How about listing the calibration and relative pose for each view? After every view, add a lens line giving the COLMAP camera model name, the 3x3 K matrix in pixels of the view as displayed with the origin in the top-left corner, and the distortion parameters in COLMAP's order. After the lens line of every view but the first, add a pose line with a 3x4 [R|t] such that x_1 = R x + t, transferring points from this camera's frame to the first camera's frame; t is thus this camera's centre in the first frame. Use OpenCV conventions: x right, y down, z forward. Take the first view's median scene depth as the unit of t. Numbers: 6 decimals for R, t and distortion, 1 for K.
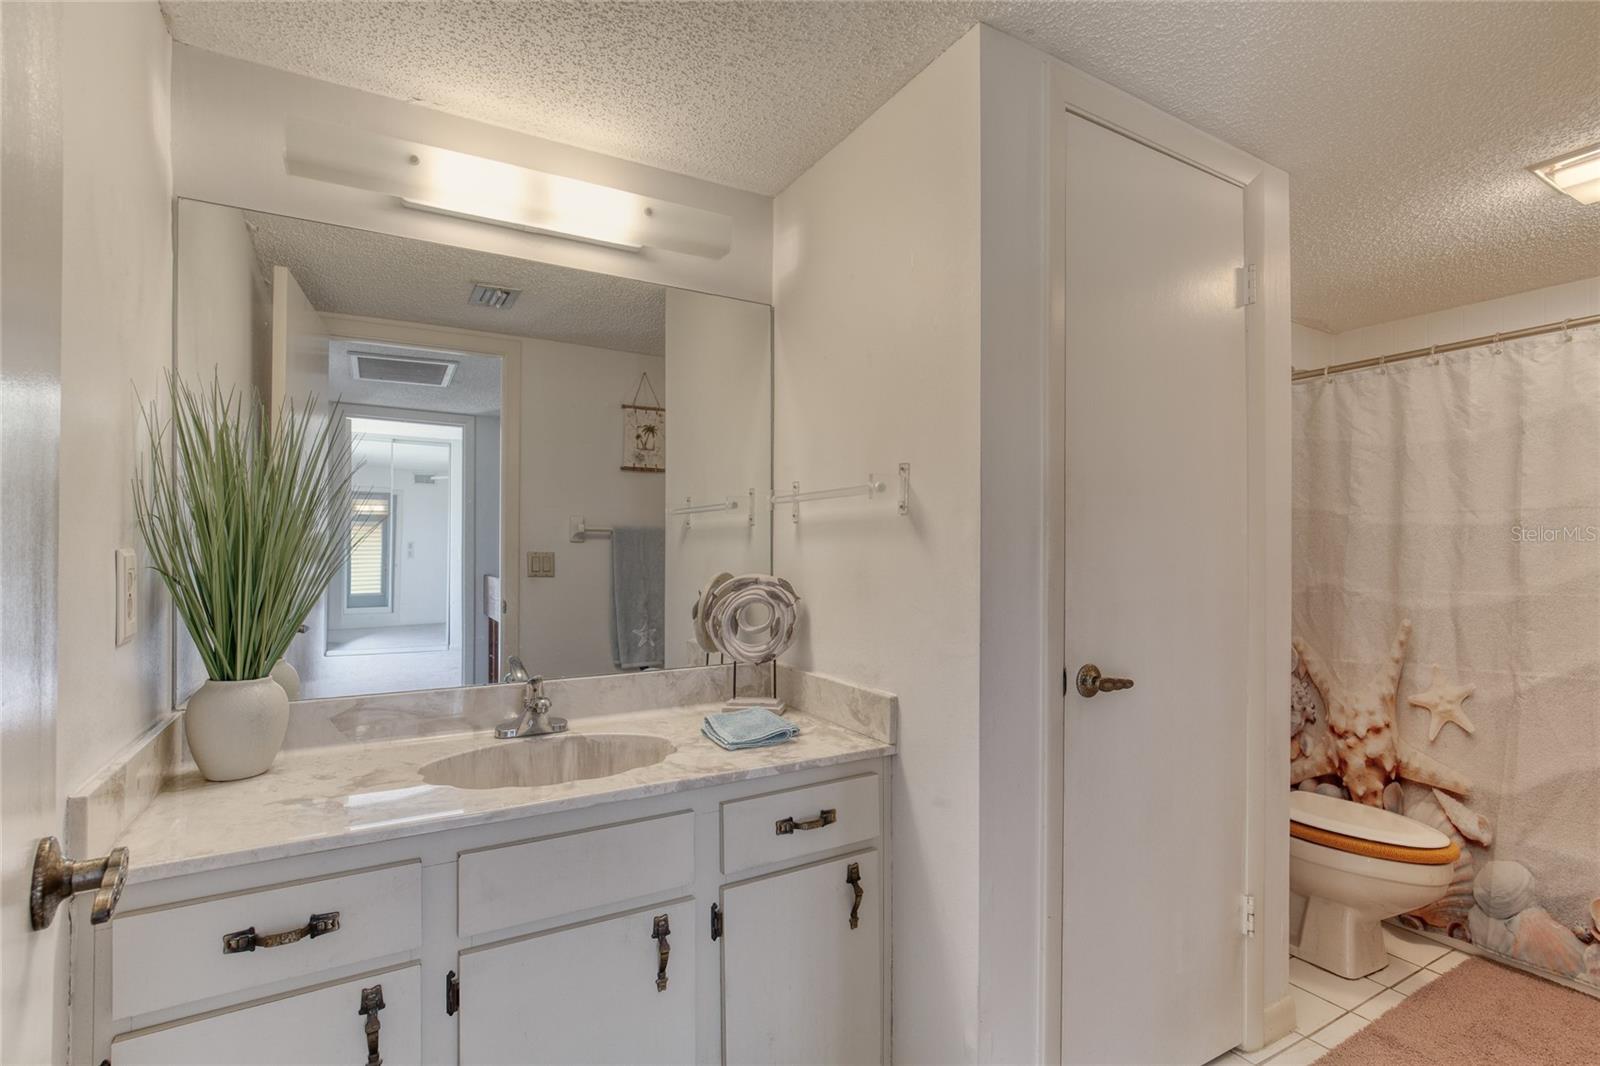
lens RADIAL K [[734.8, 0, 793.9], [0, 734.8, 545.9], [0, 0, 1]] dist [-0.013364, 0.006458]
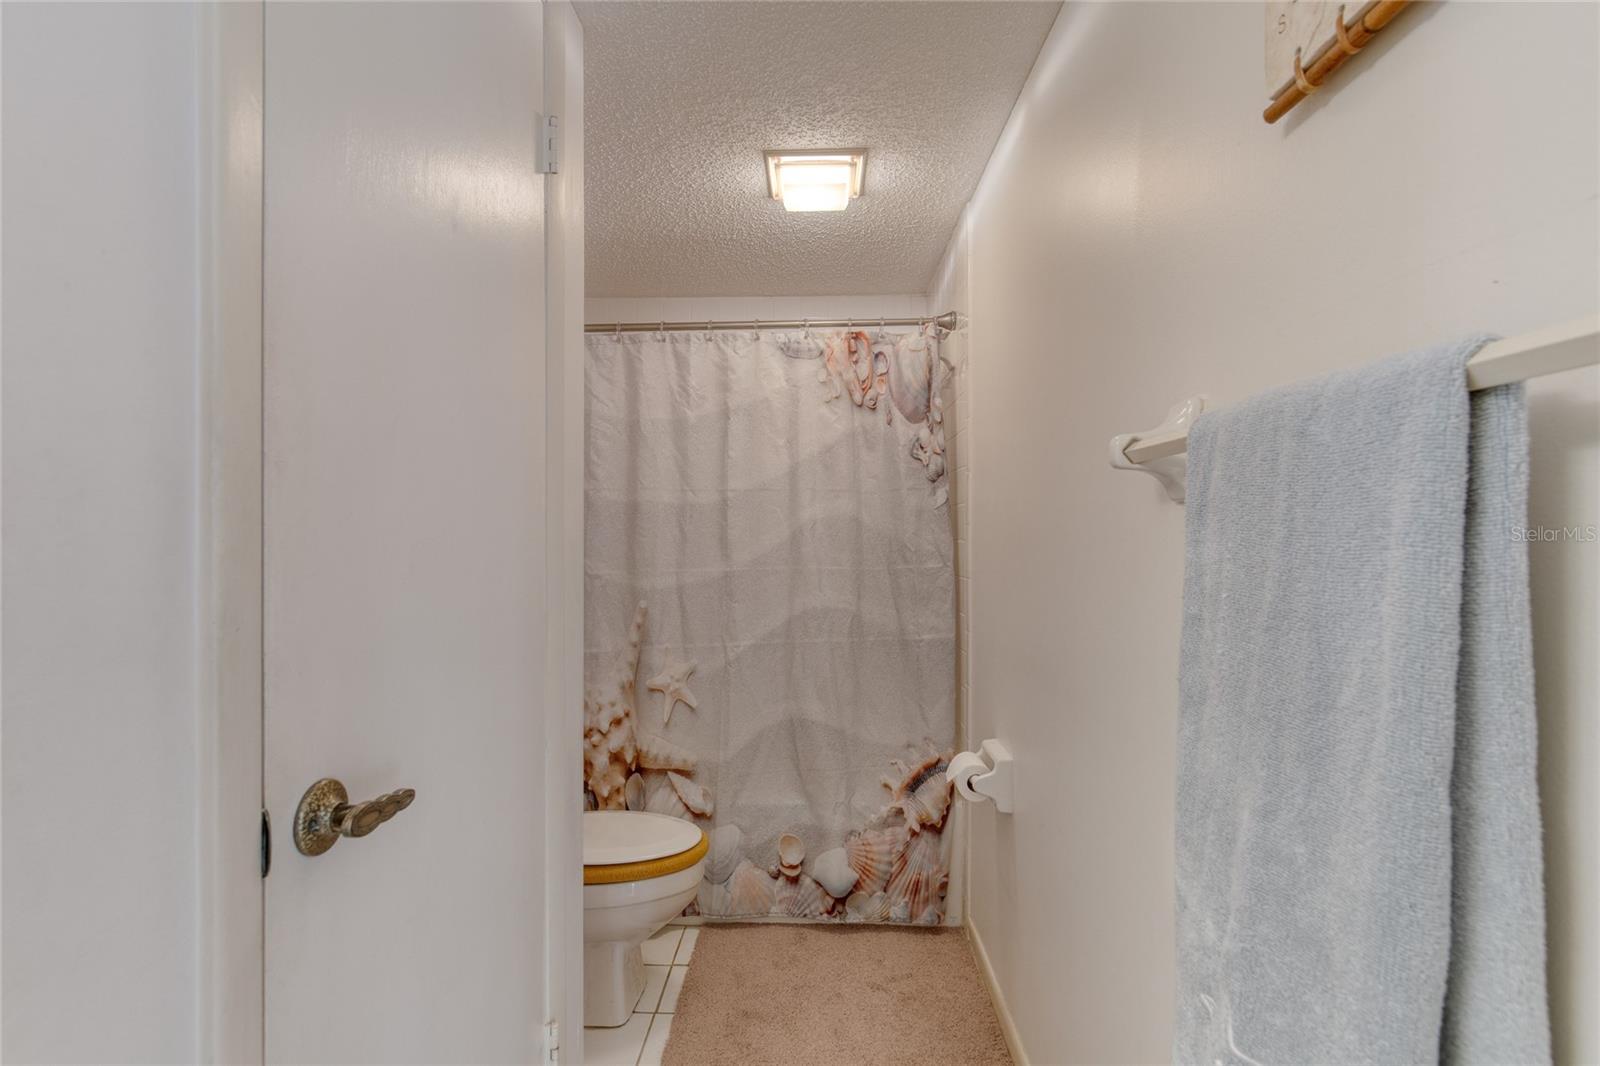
lens RADIAL K [[734.8, 0, 775.3], [0, 734.8, 531.3], [0, 0, 1]] dist [-0.013364, 0.006458]
pose [[0.523537, -0.006810, 0.851976, 0.118244], [-0.000612, 0.999965, 0.008369, 0.001313], [-0.852003, -0.004903, 0.523514, 0.377527]]
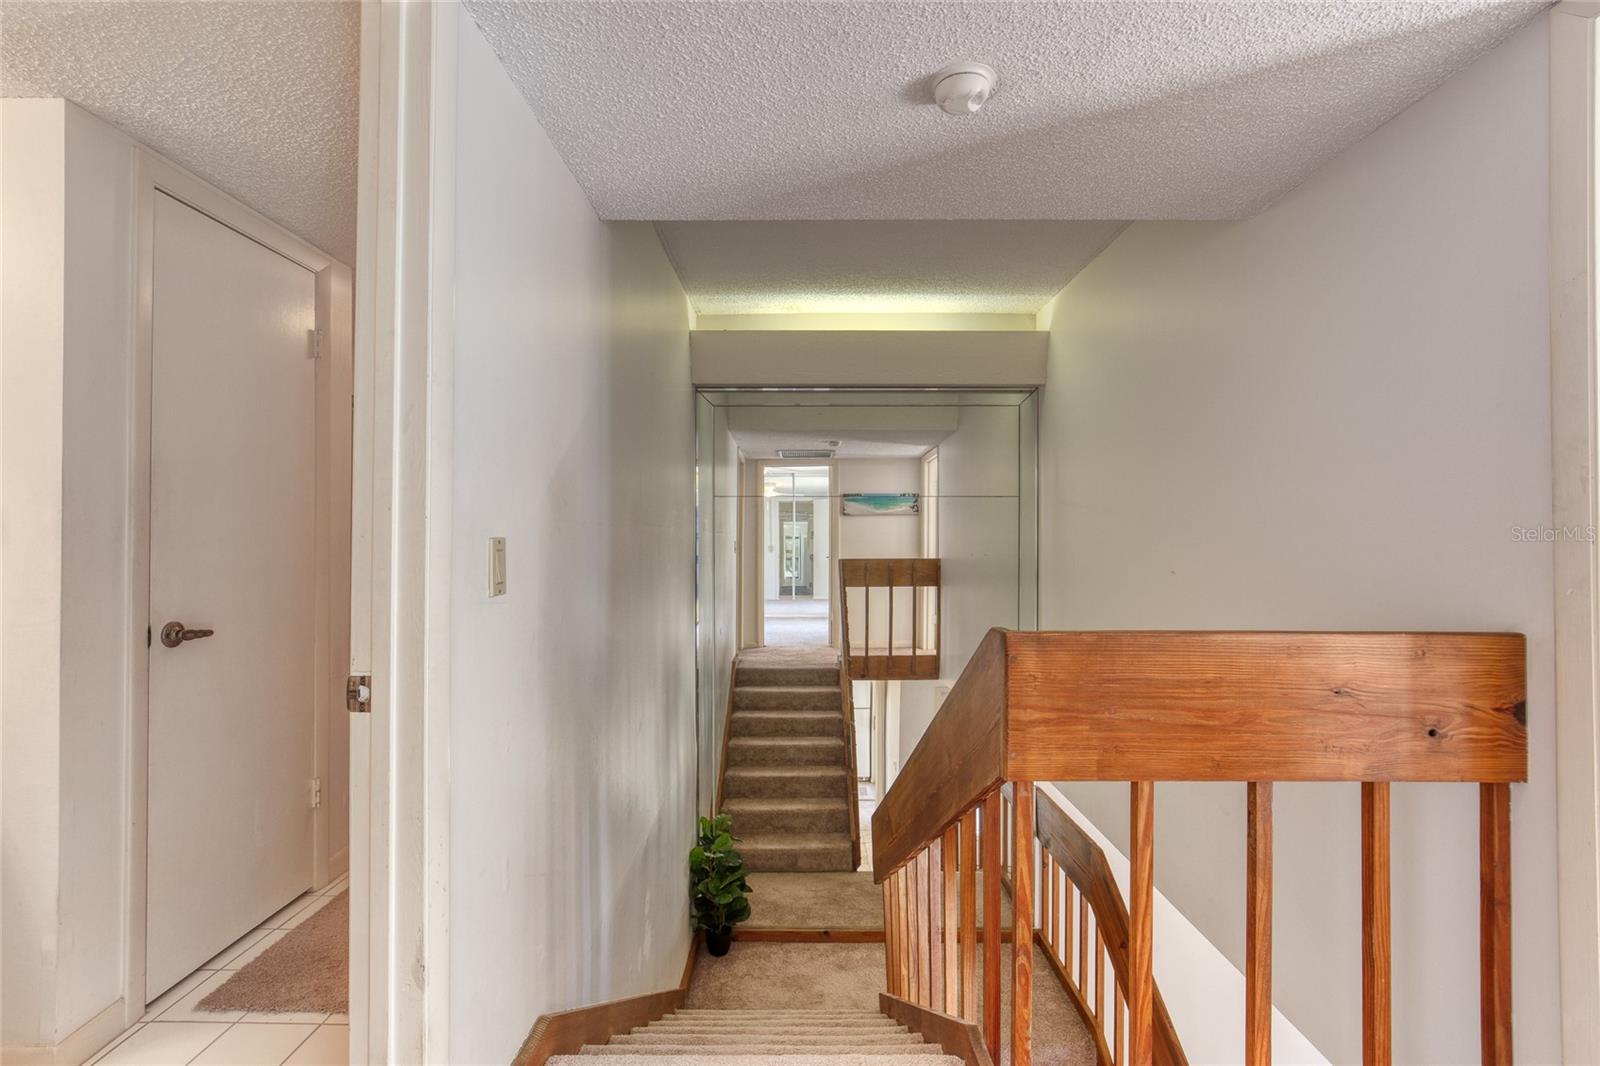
lens RADIAL K [[734.8, 0, 791.5], [0, 734.8, 528.5], [0, 0, 1]] dist [-0.013364, 0.006458]
pose [[0.492142, 0.001137, 0.870514, -0.133223], [-0.011624, 0.999919, 0.005265, -0.016310], [-0.870438, -0.012710, 0.492115, -0.424247]]
